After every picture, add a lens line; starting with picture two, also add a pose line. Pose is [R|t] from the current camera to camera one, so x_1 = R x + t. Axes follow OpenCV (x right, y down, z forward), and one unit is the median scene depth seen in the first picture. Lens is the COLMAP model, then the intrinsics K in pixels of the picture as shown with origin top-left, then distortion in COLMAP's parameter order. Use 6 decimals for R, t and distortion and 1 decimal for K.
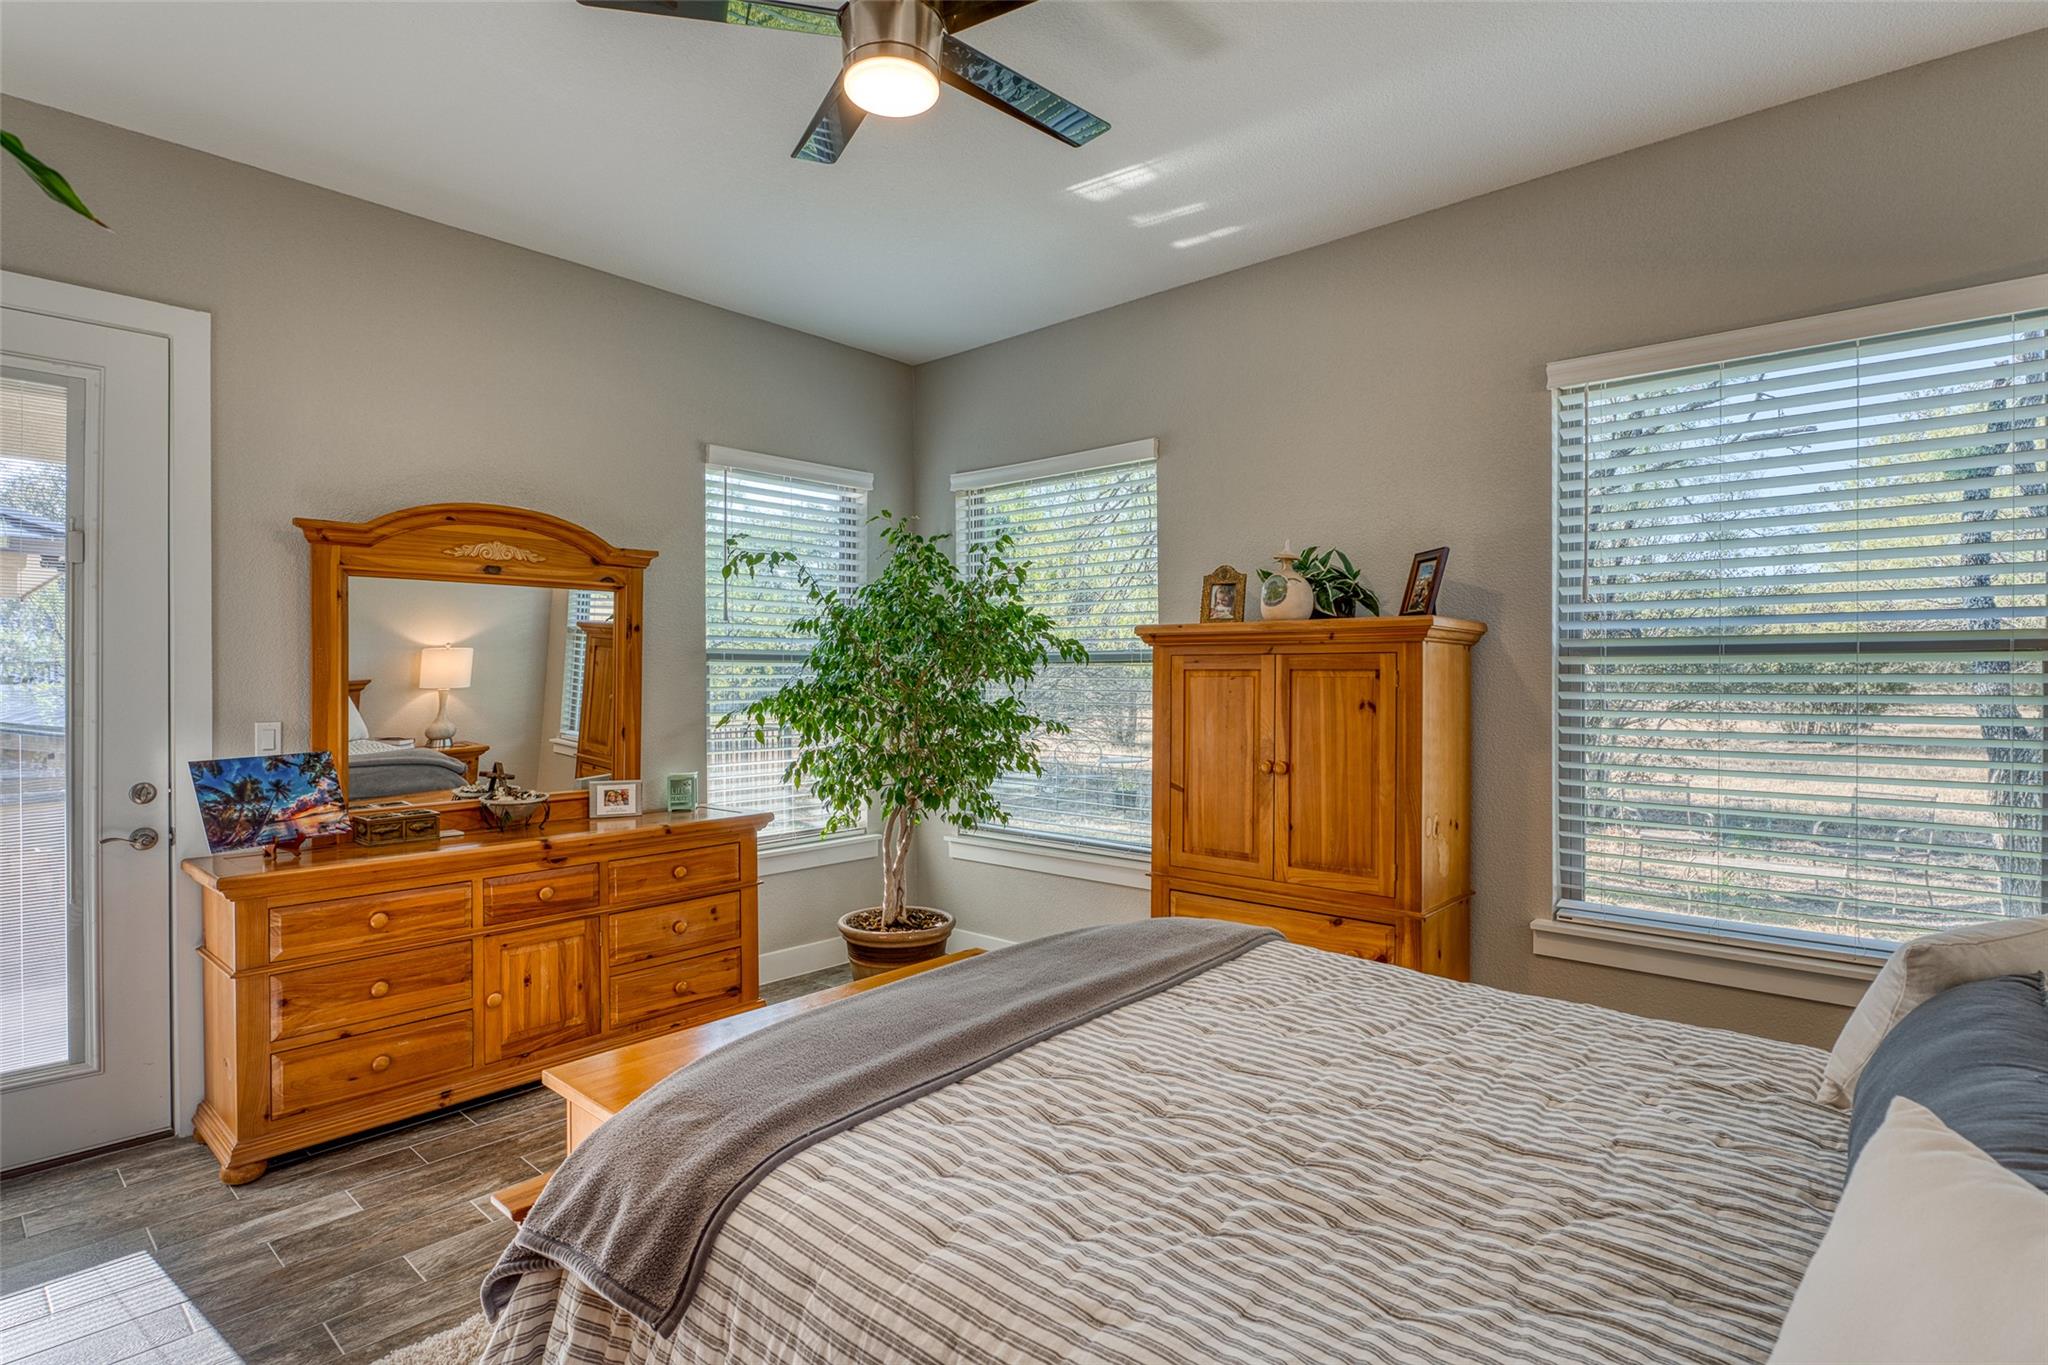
lens RADIAL K [[1023.1, 0, 1022.1], [0, 1023.1, 678.4], [0, 0, 1]] dist [0.005008, -0.008256]
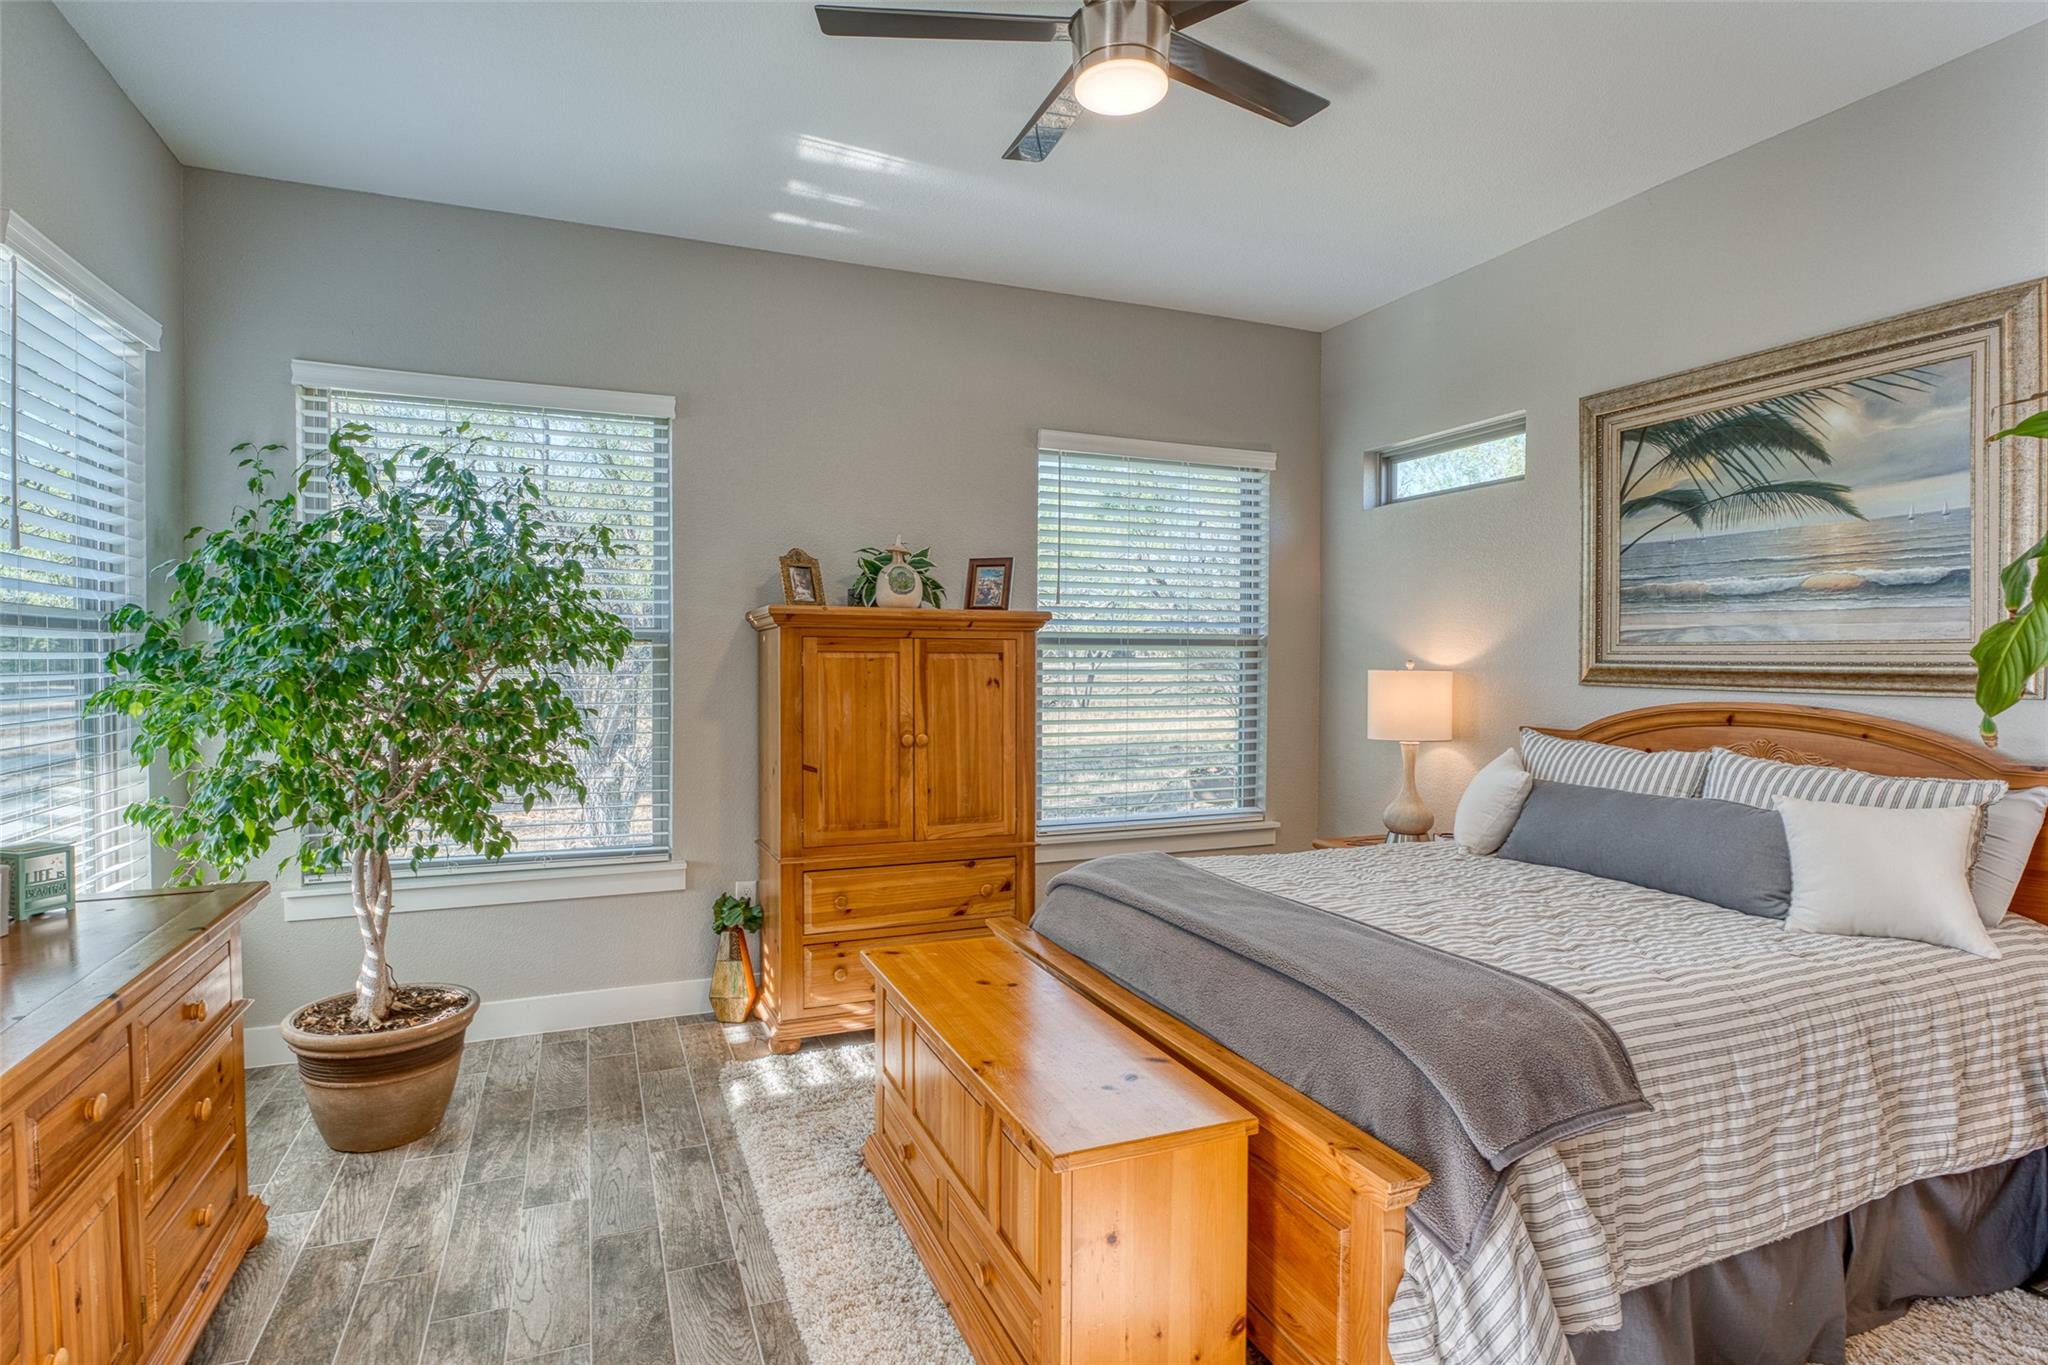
lens RADIAL K [[1023.1, 0, 1021.0], [0, 1023.1, 670.2], [0, 0, 1]] dist [0.005008, -0.008256]
pose [[0.440306, -0.005888, 0.897828, -0.706629], [0.000481, 0.999980, 0.006322, 0.004490], [-0.897848, -0.002352, 0.440300, 0.406698]]
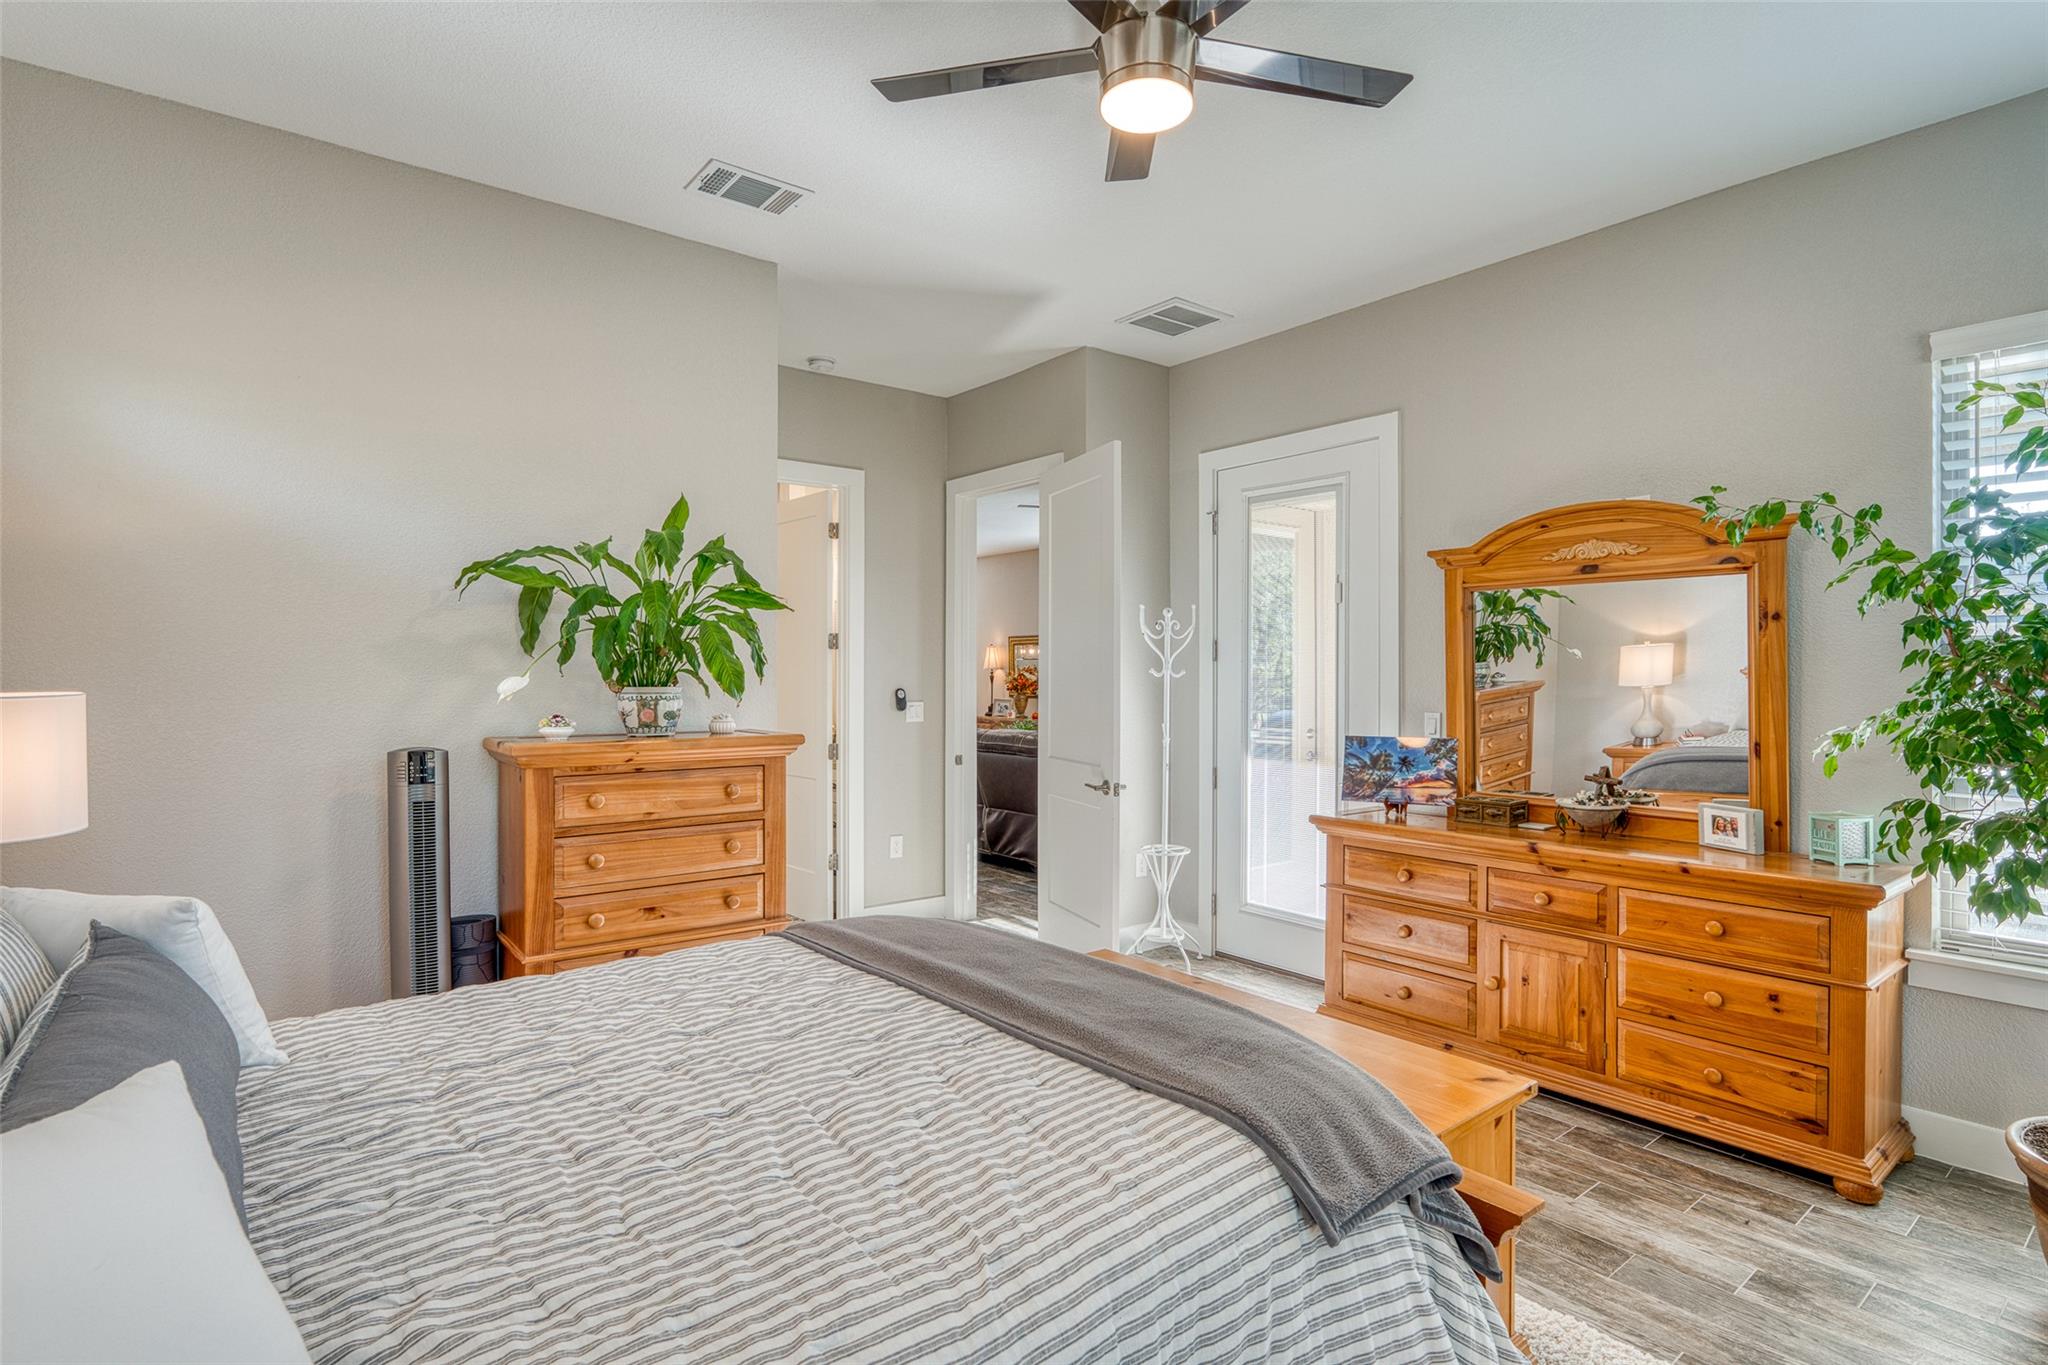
lens RADIAL K [[1023.1, 0, 1020.7], [0, 1023.1, 682.8], [0, 0, 1]] dist [0.005008, -0.008256]
pose [[-0.171614, 0.007223, -0.985138, 0.591970], [-0.005637, 0.999950, 0.008314, -0.002277], [0.985148, 0.006980, -0.171565, 0.684311]]
